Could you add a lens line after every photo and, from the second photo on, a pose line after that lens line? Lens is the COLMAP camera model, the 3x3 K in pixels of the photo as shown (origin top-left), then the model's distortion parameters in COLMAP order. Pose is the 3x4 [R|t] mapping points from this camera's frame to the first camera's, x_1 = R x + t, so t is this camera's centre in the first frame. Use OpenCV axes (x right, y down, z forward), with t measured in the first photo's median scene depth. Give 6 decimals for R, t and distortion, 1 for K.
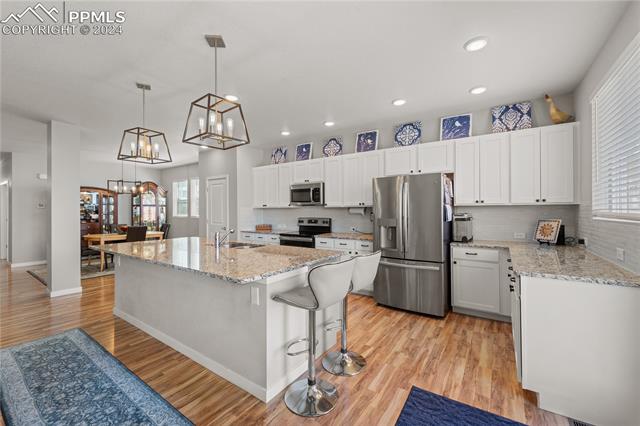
lens RADIAL K [[263.9, 0, 321.6], [0, 263.9, 208.3], [0, 0, 1]] dist [0.001760, -0.000146]
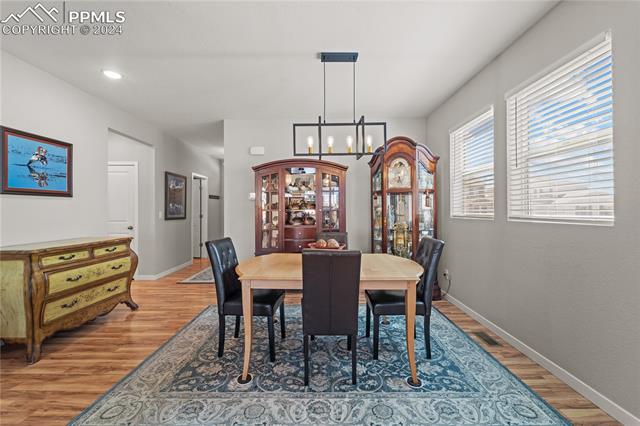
lens RADIAL K [[263.9, 0, 321.6], [0, 263.9, 208.3], [0, 0, 1]] dist [0.001760, -0.000146]
pose [[0.566962, -0.000871, -0.823744, -0.587969], [0.008449, 0.999953, 0.004758, 0.024404], [0.823701, -0.009657, 0.566943, 1.045928]]
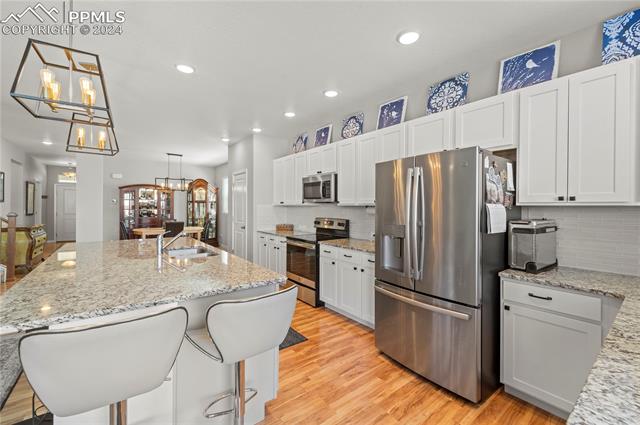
lens RADIAL K [[266.7, 0, 322.0], [0, 266.7, 207.8], [0, 0, 1]] dist [-0.001588, -0.000561]
pose [[0.951046, 0.012965, -0.308779, 0.212099], [-0.010122, 0.999890, 0.010807, -0.005178], [0.308885, -0.007153, 0.951073, 0.241456]]
